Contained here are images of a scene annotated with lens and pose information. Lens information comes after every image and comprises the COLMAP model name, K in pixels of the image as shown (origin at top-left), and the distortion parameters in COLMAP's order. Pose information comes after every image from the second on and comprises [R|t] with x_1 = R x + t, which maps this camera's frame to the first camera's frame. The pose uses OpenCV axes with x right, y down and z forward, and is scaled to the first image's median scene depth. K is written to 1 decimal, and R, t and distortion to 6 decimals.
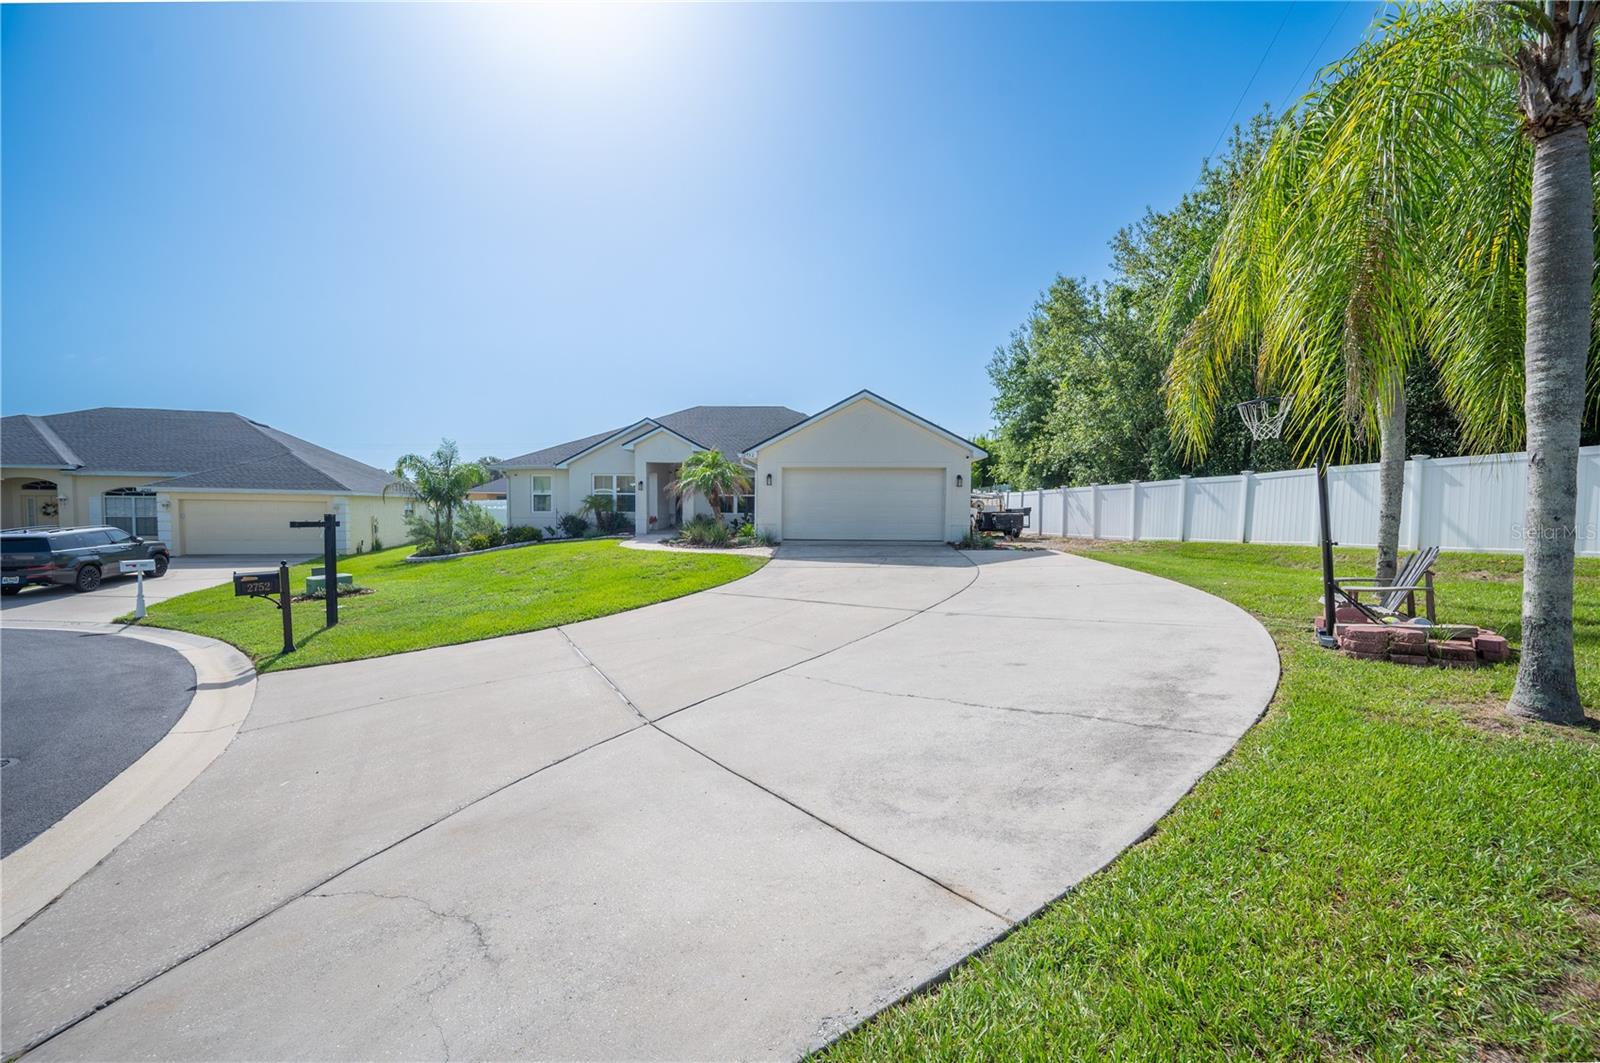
lens RADIAL K [[632.5, 0, 802.7], [0, 632.5, 528.8], [0, 0, 1]] dist [-0.001312, -0.000256]
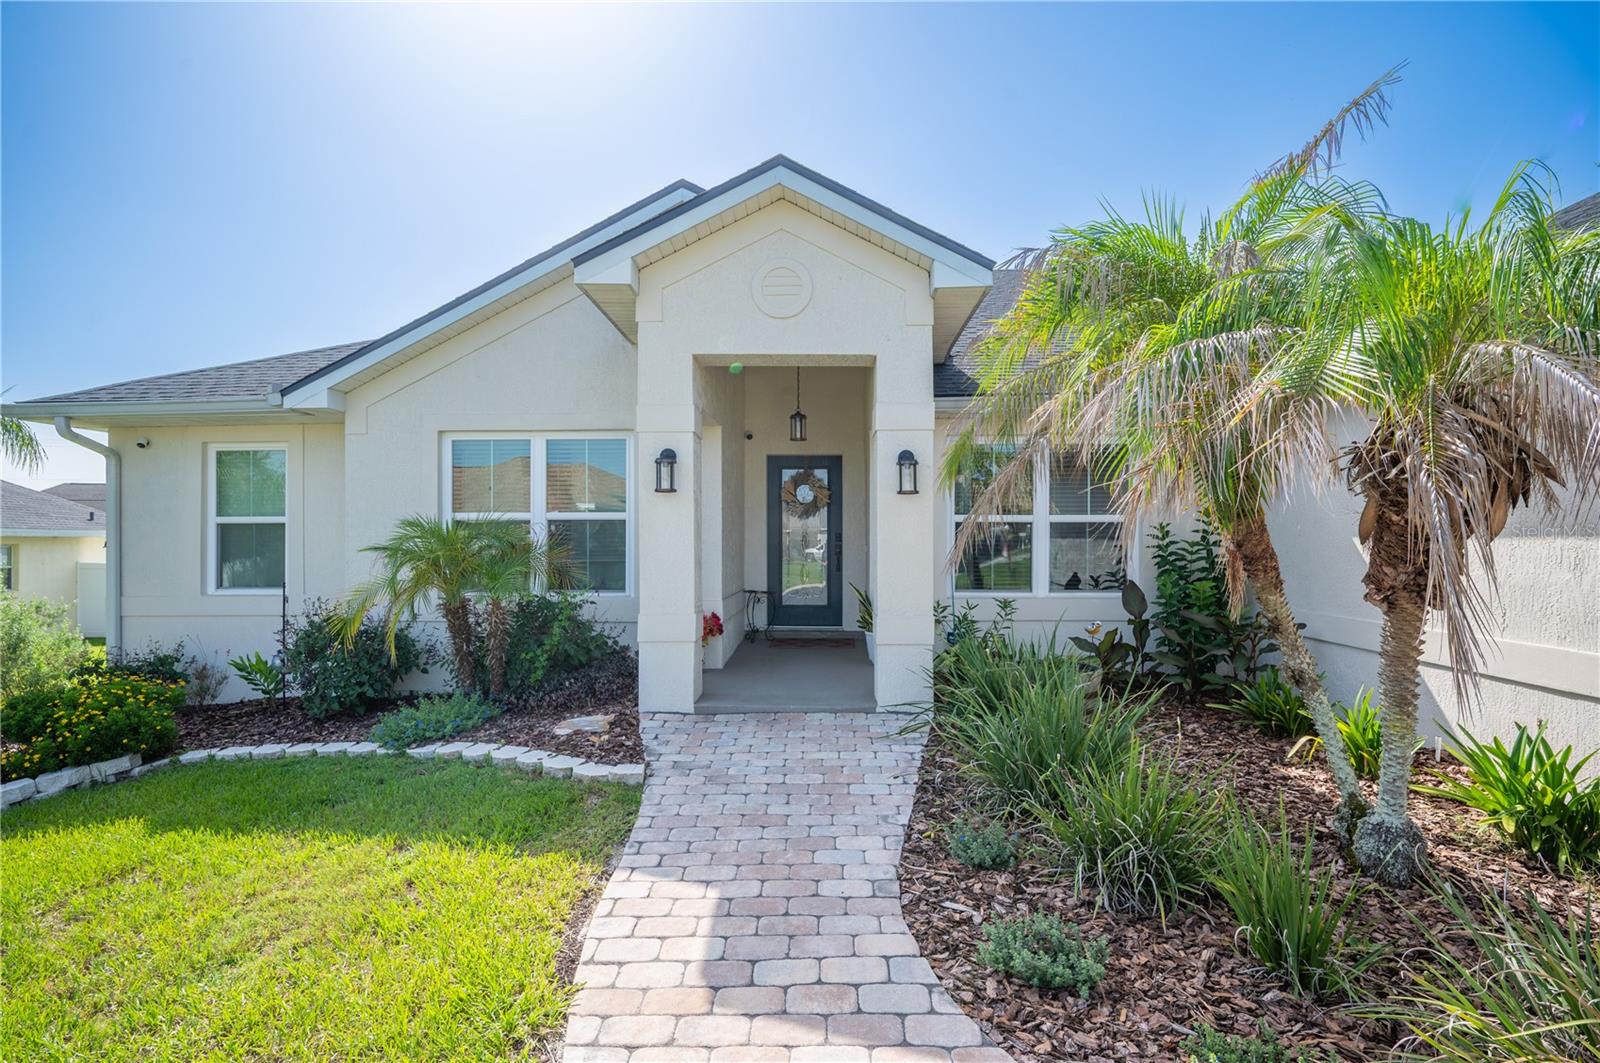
lens RADIAL K [[802.2, 0, 801.2], [0, 802.2, 542.8], [0, 0, 1]] dist [0.000058, -0.000139]
pose [[0.999824, -0.009617, 0.016135, -0.216152], [0.010168, 0.999356, -0.034424, -0.036048], [-0.015794, 0.034582, 0.999277, 0.739874]]
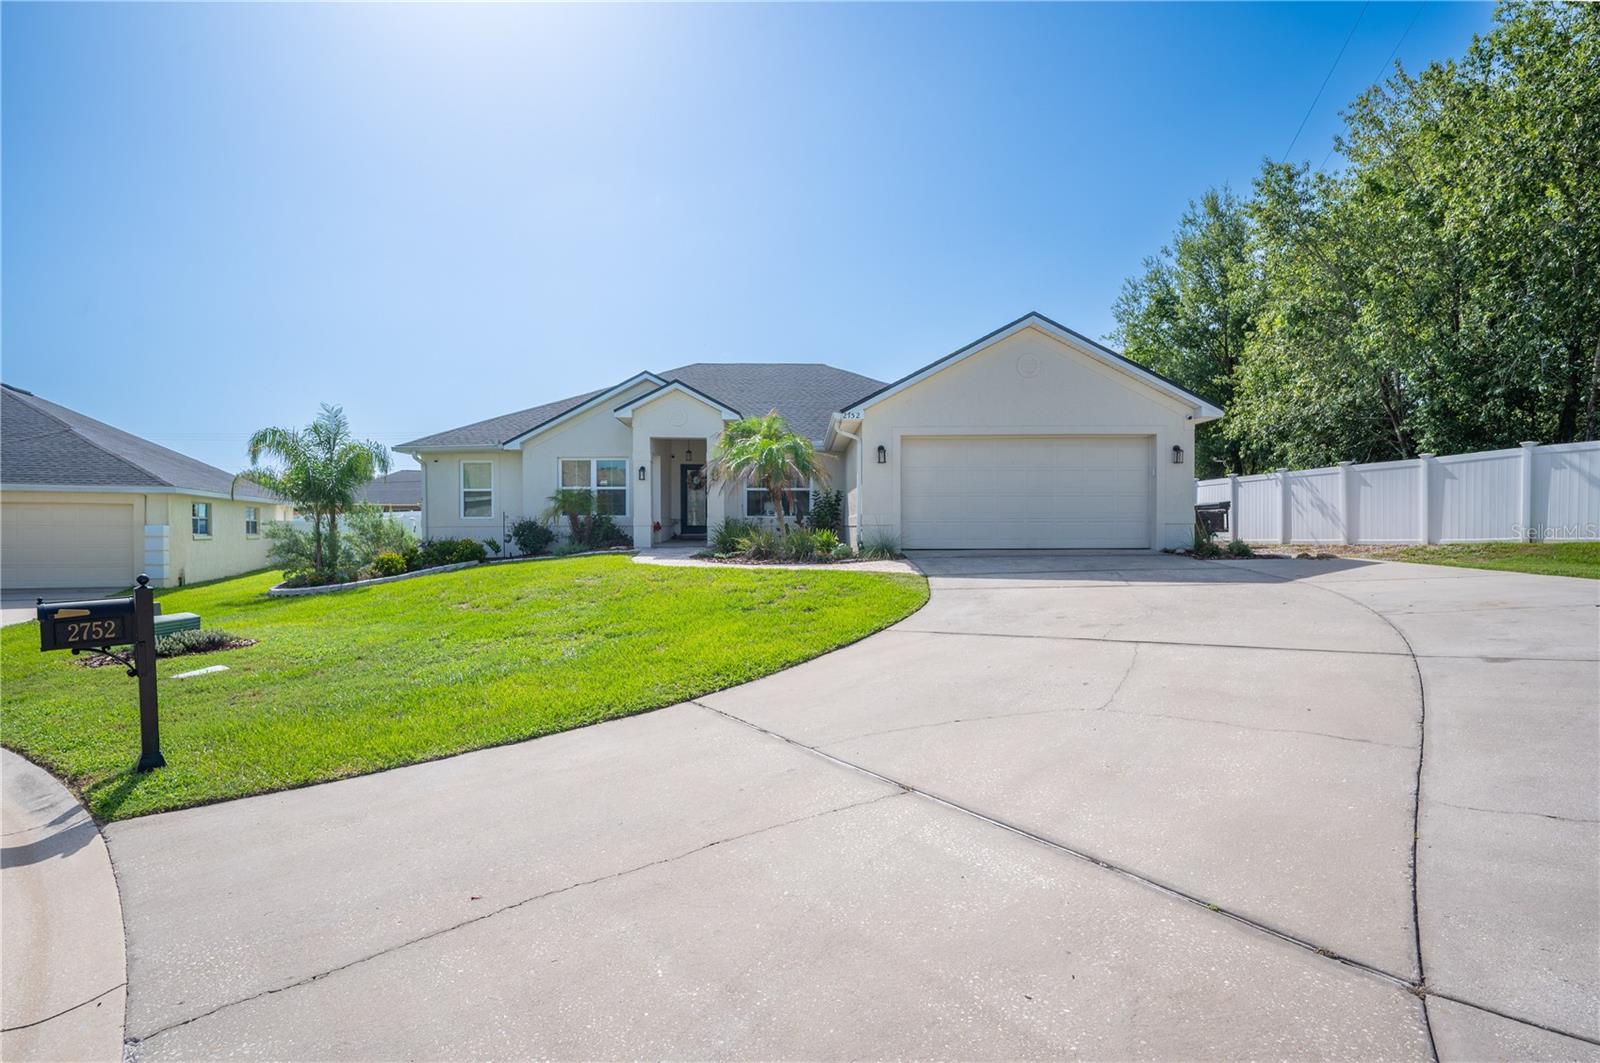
lens RADIAL K [[839.8, 0, 805.7], [0, 839.8, 530.5], [0, 0, 1]] dist [-0.004220, -0.001696]
pose [[0.998050, -0.010659, 0.061500, -0.141362], [0.012396, 0.999533, -0.027924, 0.015955], [-0.061174, 0.028632, 0.997716, 0.132488]]
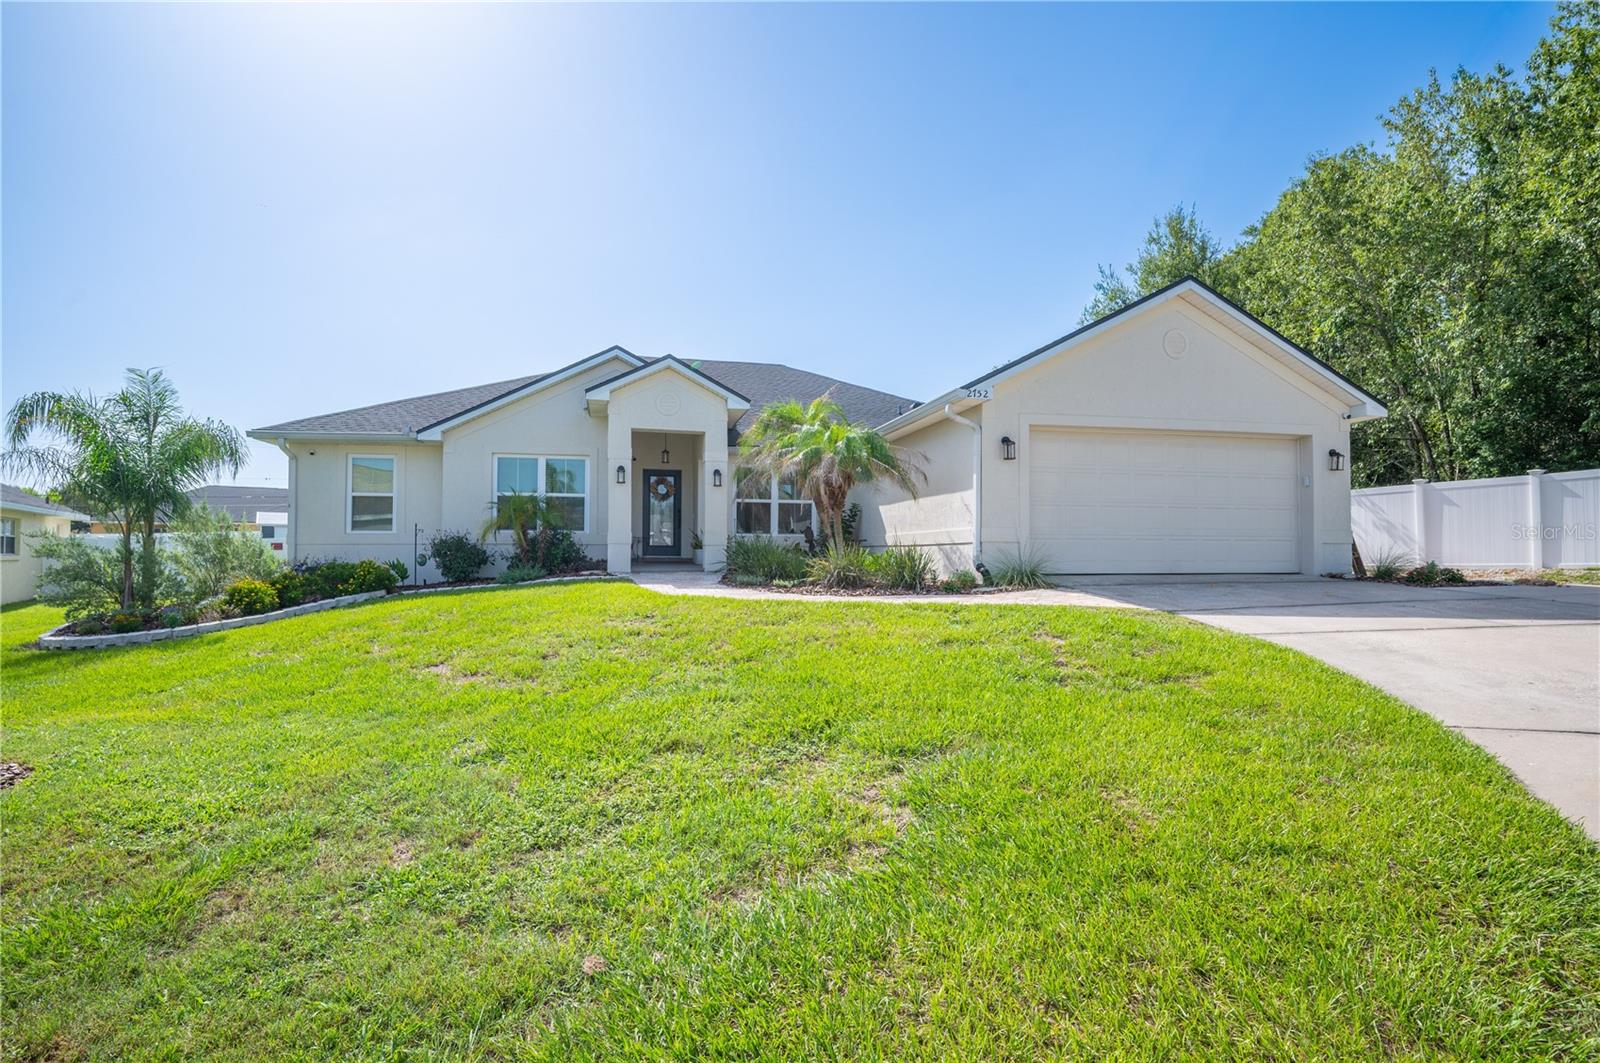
lens RADIAL K [[784.2, 0, 800.0], [0, 784.2, 531.5], [0, 0, 1]] dist [-0.003956, -0.000697]
pose [[0.962899, 0.002292, 0.269852, -0.283967], [0.014077, 0.998176, -0.058708, 0.013407], [-0.269494, 0.060328, 0.961110, 0.373937]]
